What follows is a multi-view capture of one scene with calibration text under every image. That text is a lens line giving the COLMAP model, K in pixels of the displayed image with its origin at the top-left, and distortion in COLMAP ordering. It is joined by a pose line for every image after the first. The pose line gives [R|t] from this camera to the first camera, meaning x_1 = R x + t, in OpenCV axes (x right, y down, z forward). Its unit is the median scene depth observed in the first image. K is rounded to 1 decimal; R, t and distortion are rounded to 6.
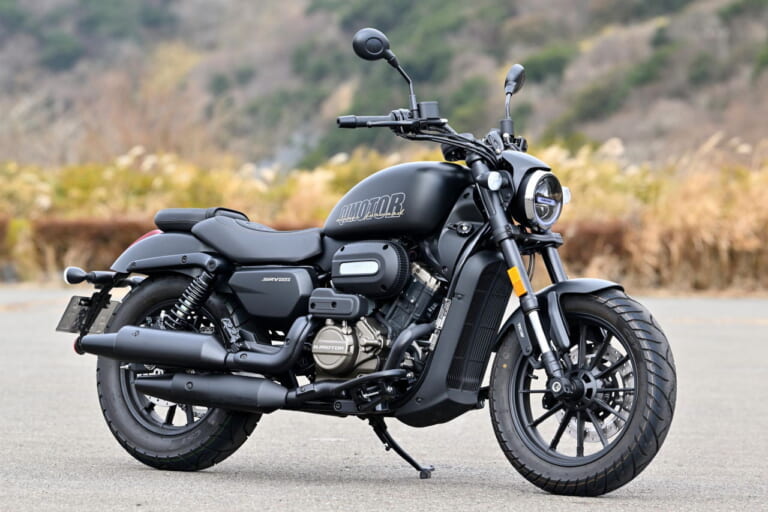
lens RADIAL K [[4542.6, 0, 384.3], [0, 4542.6, 254.5], [0, 0, 1]] dist [-0.257966, 0.000000]
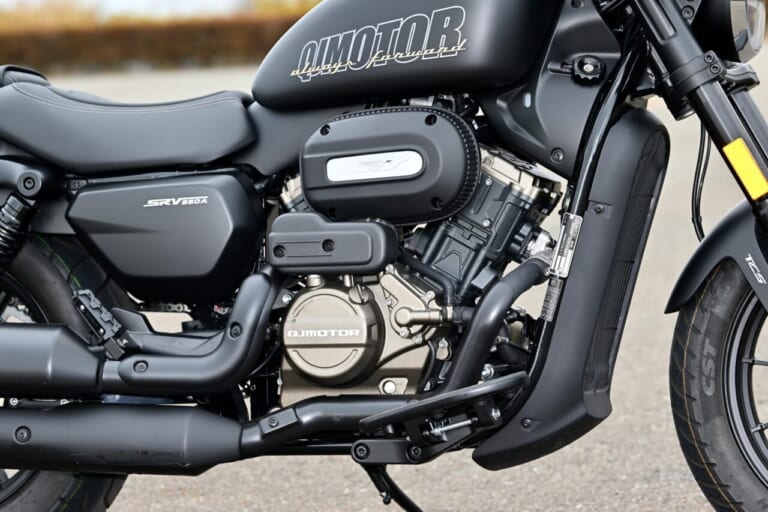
lens RADIAL K [[2898.4, 0, 383.5], [0, 2898.4, 256.4], [0, 0, 1]] dist [0.061792, 0.000000]
pose [[0.949434, -0.099263, 0.297863, -0.098640], [0.077828, 0.993505, 0.083011, -0.013273], [-0.304168, -0.055631, 0.950993, 0.701420]]
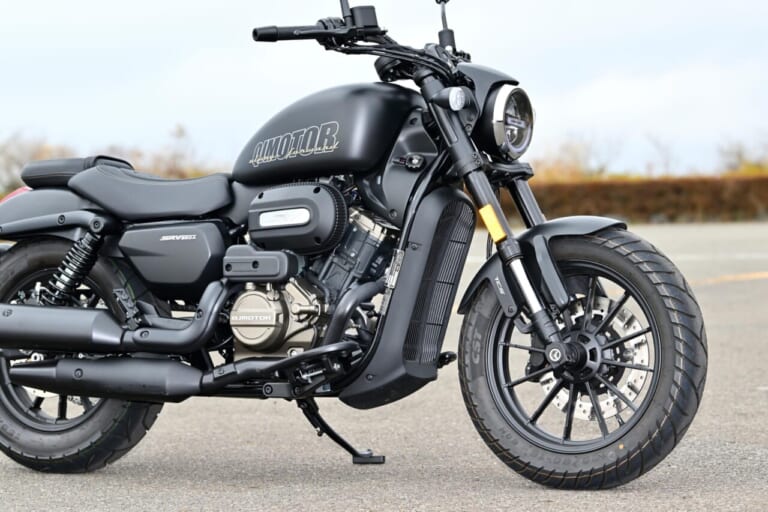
lens RADIAL K [[2616.4, 0, 382.0], [0, 2616.4, 259.7], [0, 0, 1]] dist [0.069199, 0.000000]
pose [[0.993245, -0.052863, 0.103294, -0.036790], [0.051474, 0.998545, 0.016061, 0.003834], [-0.103993, -0.010636, 0.994521, 0.534854]]
